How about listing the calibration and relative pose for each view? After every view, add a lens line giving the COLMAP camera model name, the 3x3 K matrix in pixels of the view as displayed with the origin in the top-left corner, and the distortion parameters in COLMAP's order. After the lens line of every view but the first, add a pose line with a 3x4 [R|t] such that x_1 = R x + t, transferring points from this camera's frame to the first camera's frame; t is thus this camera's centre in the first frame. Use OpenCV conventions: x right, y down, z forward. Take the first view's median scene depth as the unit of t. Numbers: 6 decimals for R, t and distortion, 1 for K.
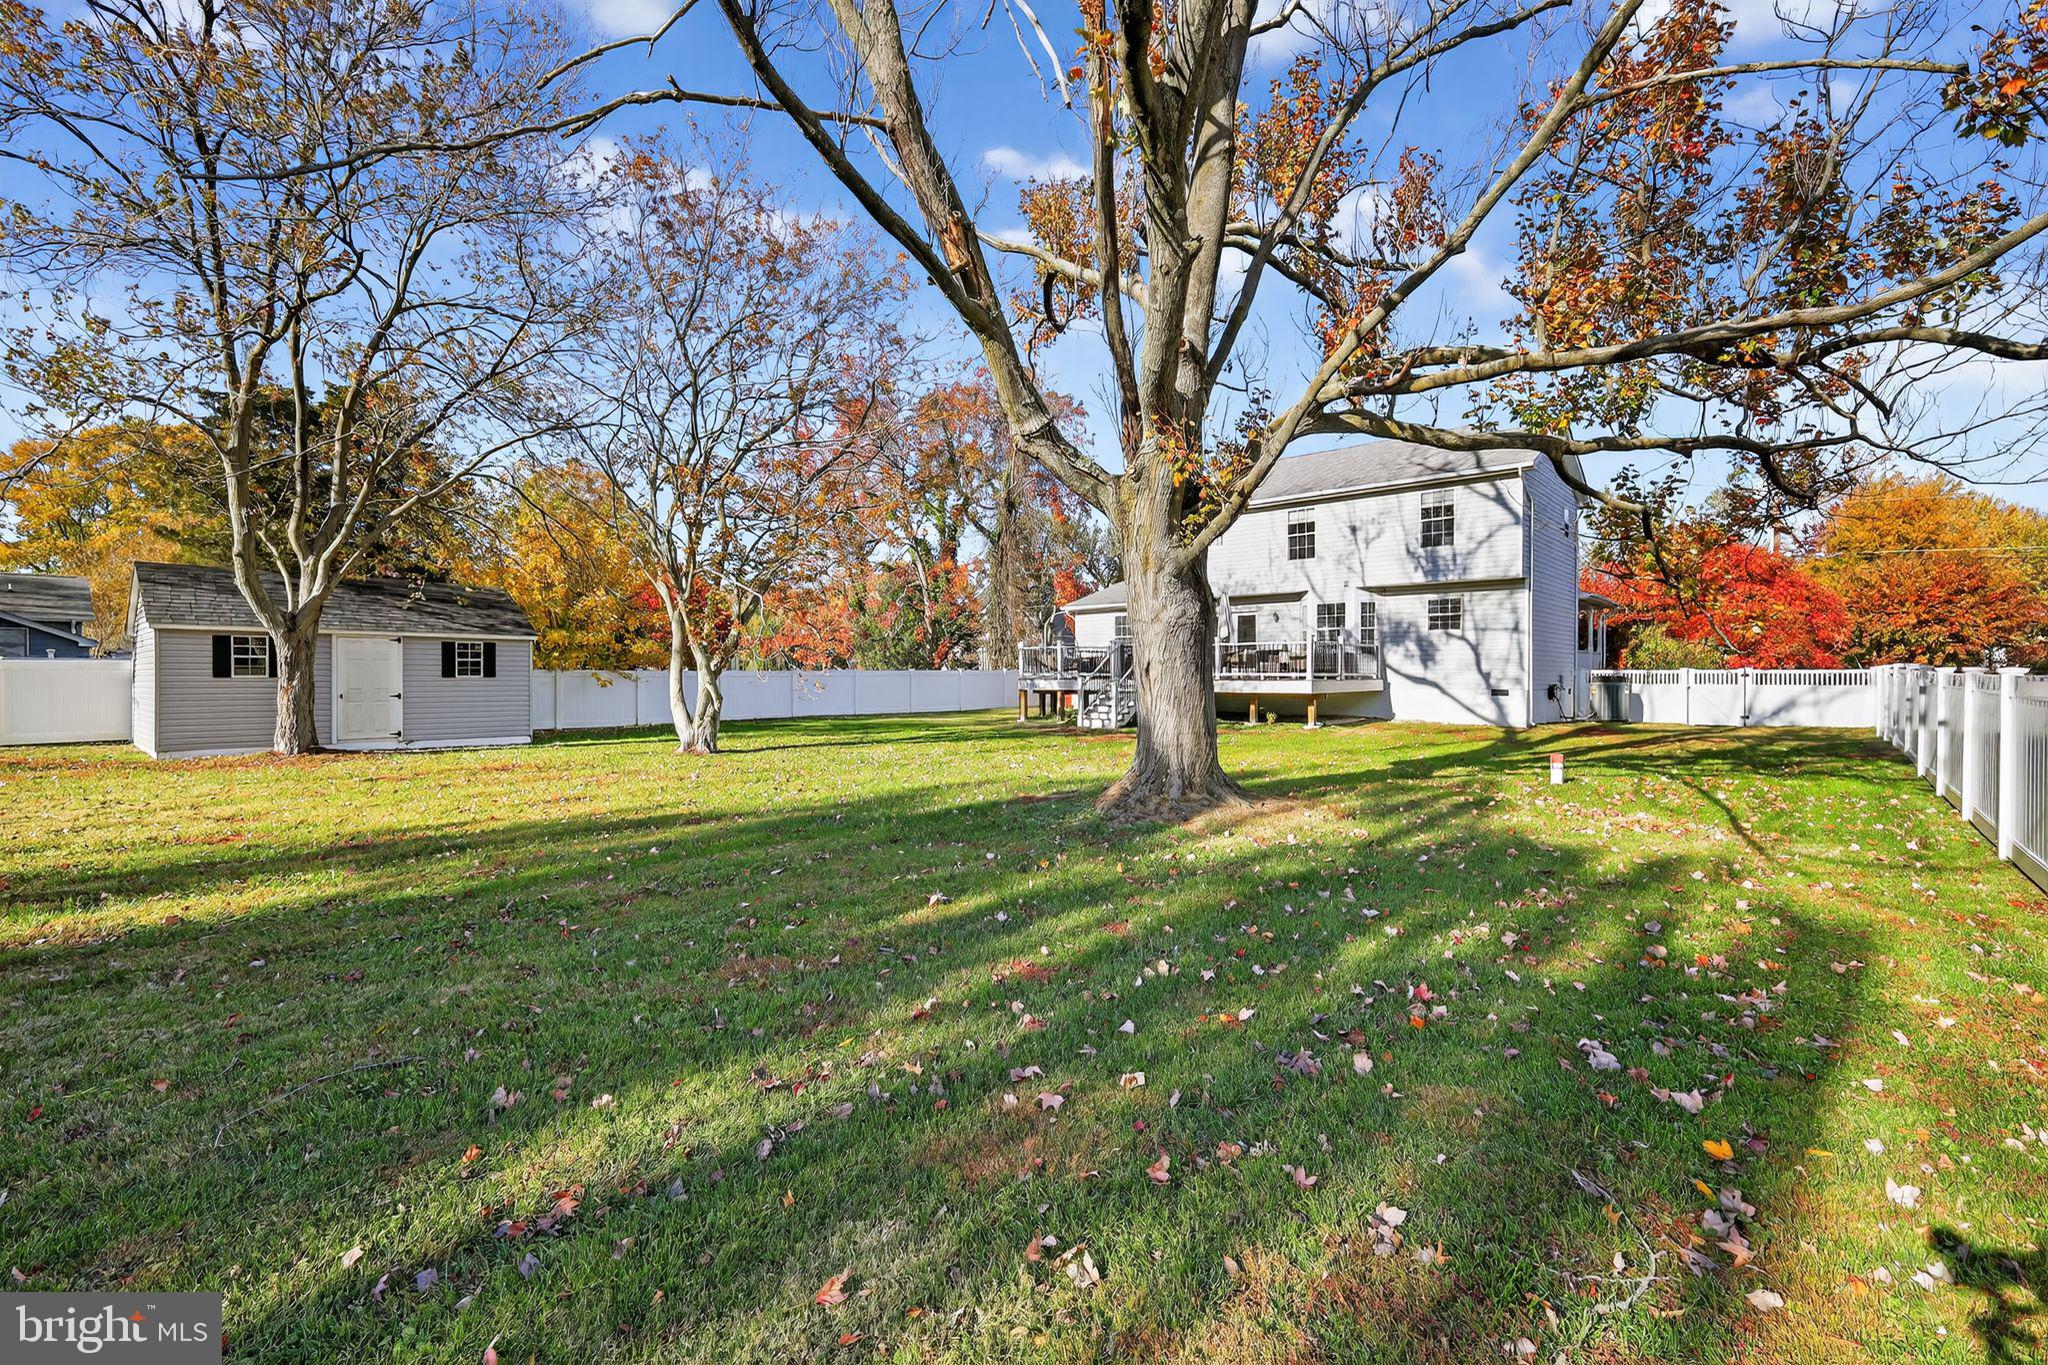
lens RADIAL K [[894.4, 0, 1028.5], [0, 894.4, 678.9], [0, 0, 1]] dist [0.008113, 0.000189]
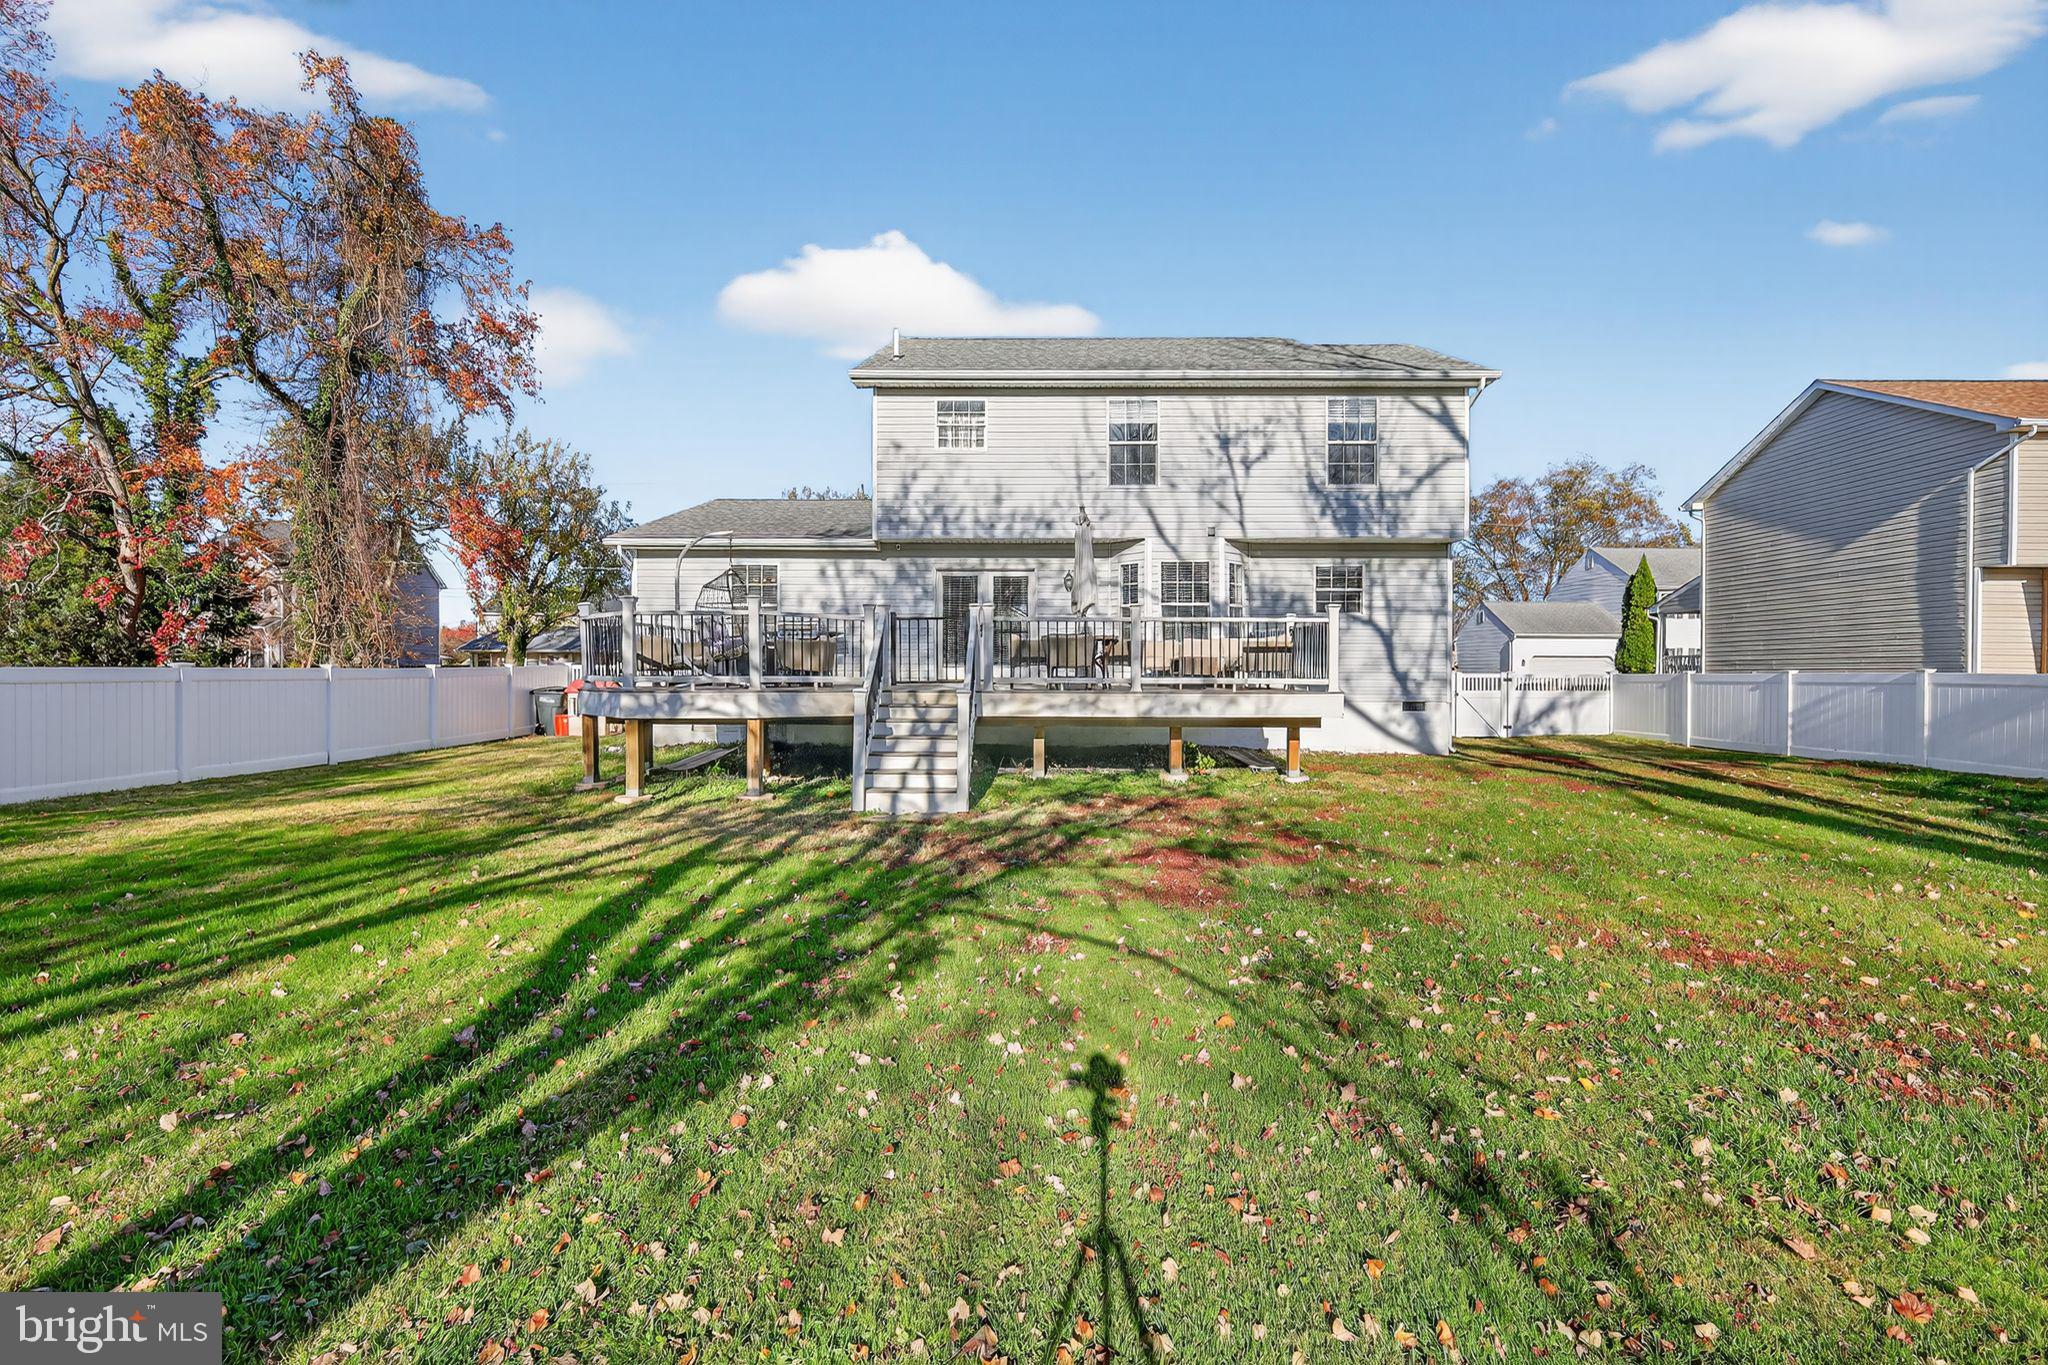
lens RADIAL K [[894.4, 0, 1015.5], [0, 894.4, 669.1], [0, 0, 1]] dist [0.008113, 0.000189]
pose [[0.753288, -0.007090, 0.657653, -0.157705], [0.007013, 0.999972, 0.002747, -0.013592], [-0.657653, 0.002543, 0.753316, 0.637793]]
